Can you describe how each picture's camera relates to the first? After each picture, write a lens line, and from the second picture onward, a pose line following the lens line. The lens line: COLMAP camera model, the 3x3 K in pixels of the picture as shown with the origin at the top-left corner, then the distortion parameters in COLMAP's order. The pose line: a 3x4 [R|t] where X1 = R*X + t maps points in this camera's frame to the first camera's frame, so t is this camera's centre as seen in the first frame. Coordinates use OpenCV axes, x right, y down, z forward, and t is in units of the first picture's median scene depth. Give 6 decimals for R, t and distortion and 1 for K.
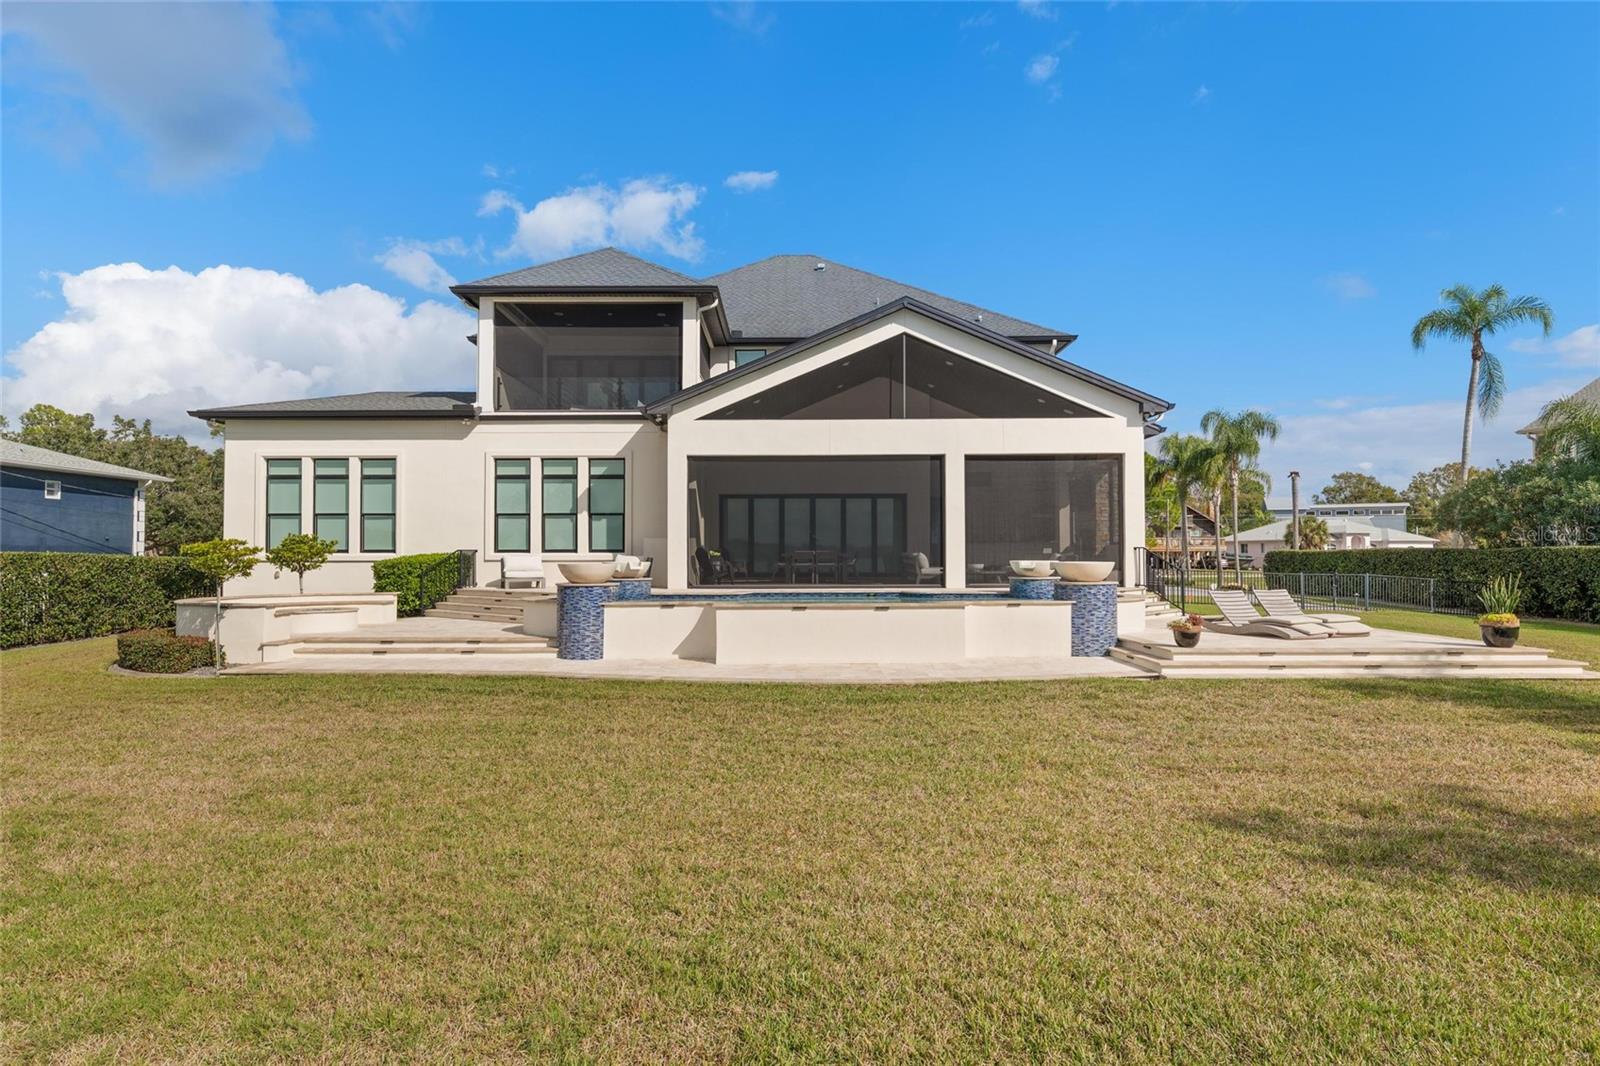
lens RADIAL K [[847.4, 0, 800.0], [0, 847.4, 533.0], [0, 0, 1]] dist [0.001121, 0.000253]
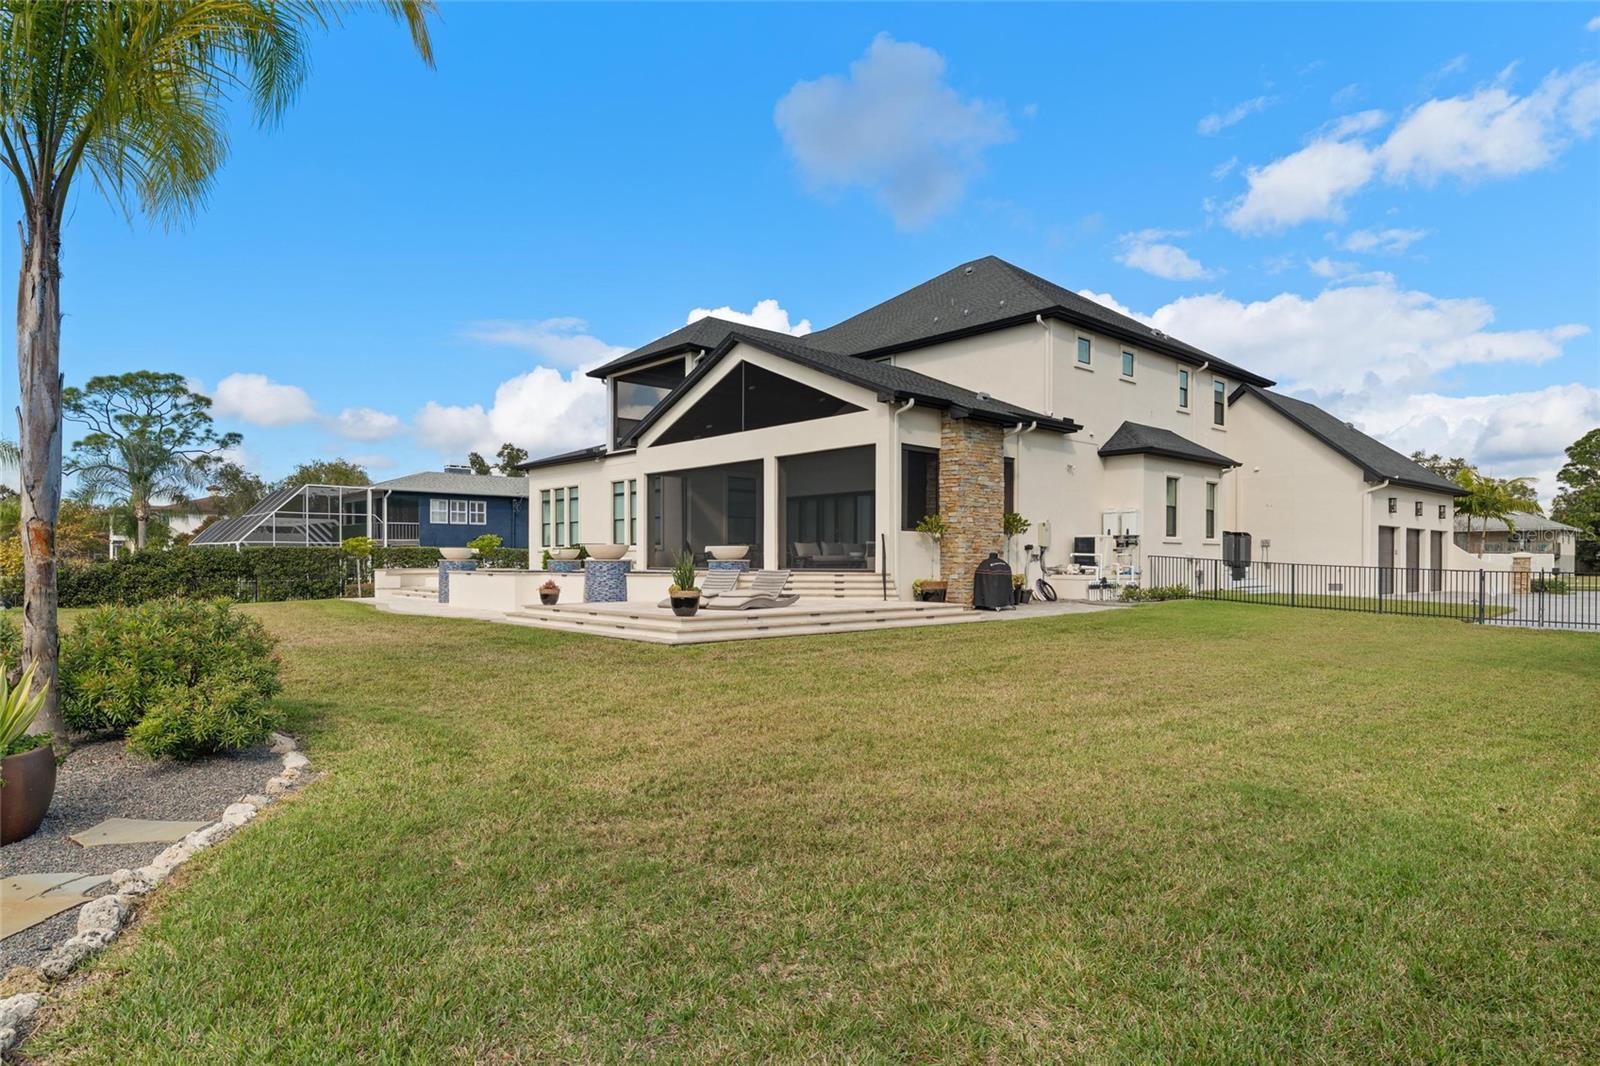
lens RADIAL K [[891.5, 0, 798.5], [0, 891.5, 553.2], [0, 0, 1]] dist [-0.000078, -0.000021]
pose [[0.681186, -0.002428, -0.732107, 1.015617], [0.019488, 0.999700, 0.014816, 0.019524], [0.731851, -0.024360, 0.681029, 0.169645]]
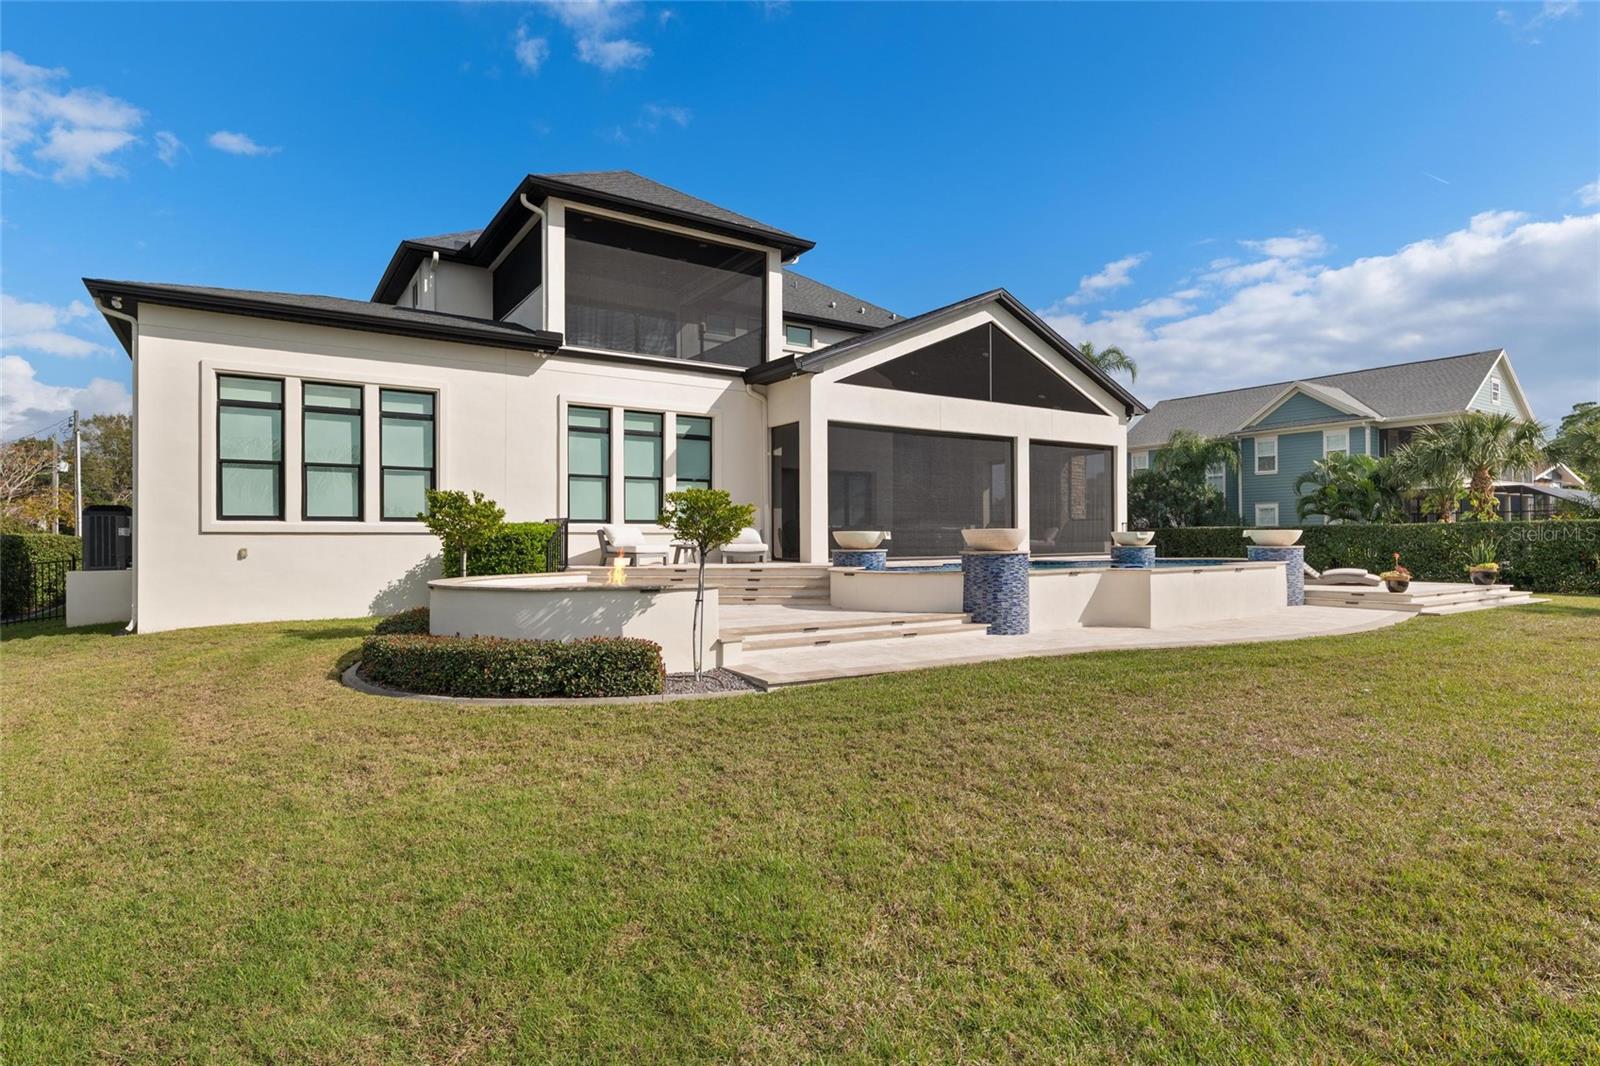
lens RADIAL K [[806.0, 0, 763.2], [0, 806.0, 534.0], [0, 0, 1]] dist [0.023169, 0.000087]
pose [[0.840800, 0.001071, 0.541345, -0.619200], [-0.012482, 0.999771, 0.017409, 0.017881], [-0.541202, -0.021395, 0.840621, 0.262376]]
